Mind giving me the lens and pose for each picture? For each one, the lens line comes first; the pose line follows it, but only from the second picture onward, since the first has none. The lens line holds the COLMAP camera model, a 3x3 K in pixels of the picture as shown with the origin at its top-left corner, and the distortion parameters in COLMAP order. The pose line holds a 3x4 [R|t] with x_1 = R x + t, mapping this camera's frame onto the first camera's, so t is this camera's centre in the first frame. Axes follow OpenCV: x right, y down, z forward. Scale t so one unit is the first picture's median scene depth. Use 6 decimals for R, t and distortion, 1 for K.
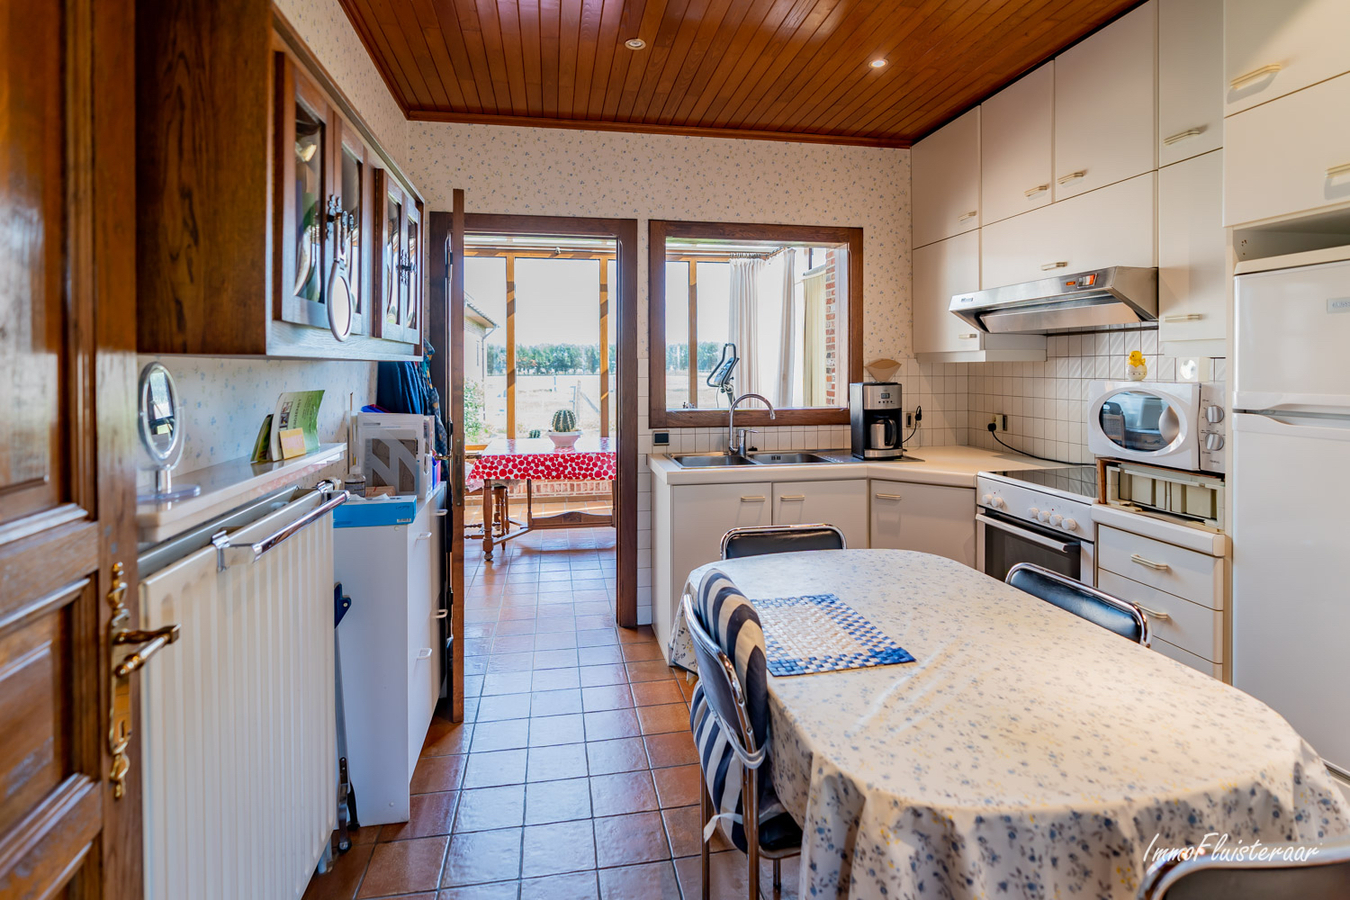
lens RADIAL K [[649.8, 0, 660.1], [0, 649.8, 368.9], [0, 0, 1]] dist [-0.001376, -0.000046]
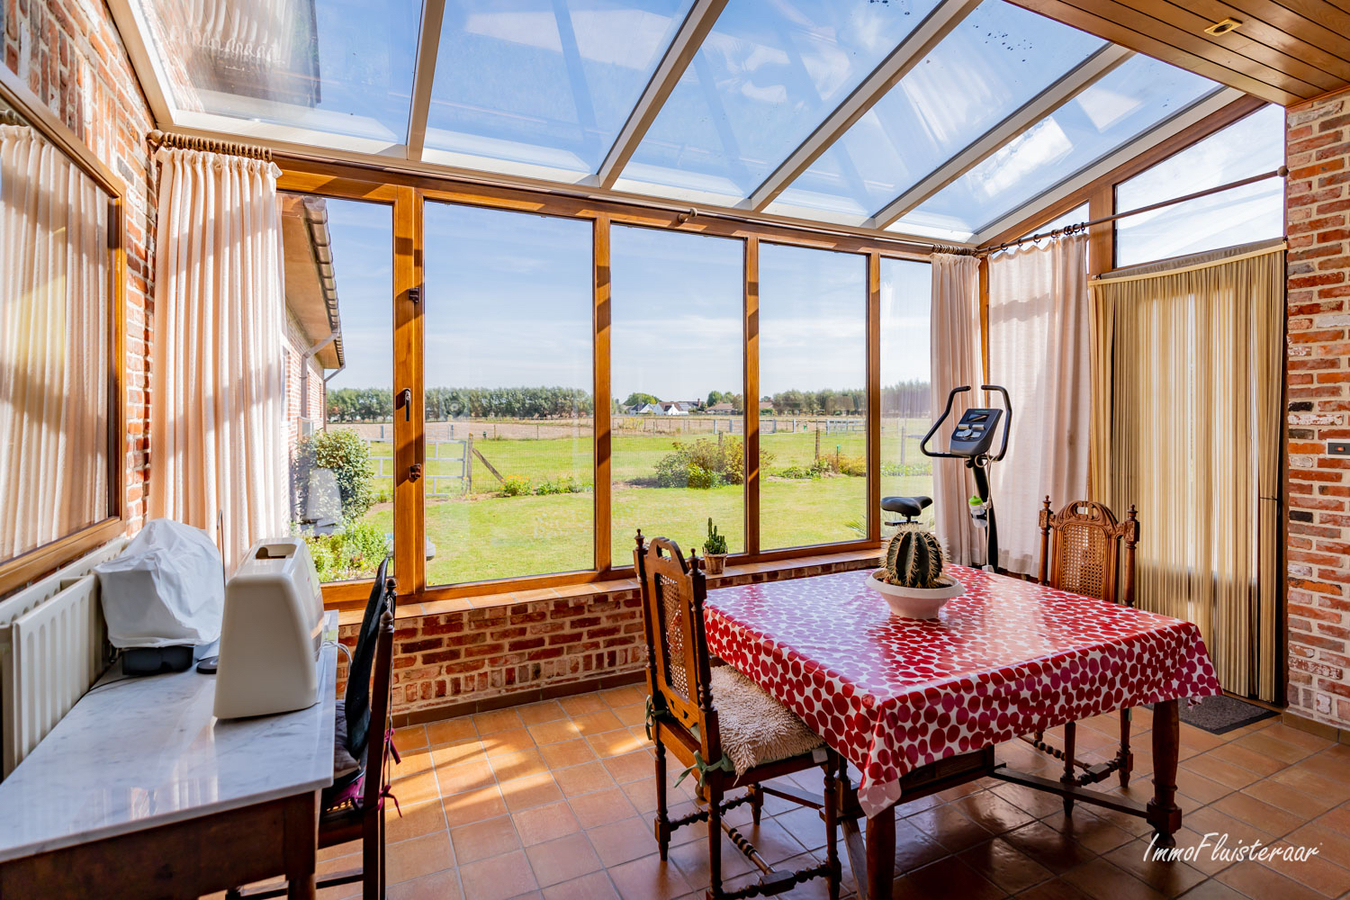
lens RADIAL K [[649.8, 0, 661.6], [0, 649.8, 414.2], [0, 0, 1]] dist [-0.001376, -0.000046]
pose [[0.962663, -0.001504, 0.270698, -0.476784], [0.002279, 0.999994, -0.002546, -0.016713], [-0.270693, 0.003068, 0.962661, 0.692576]]
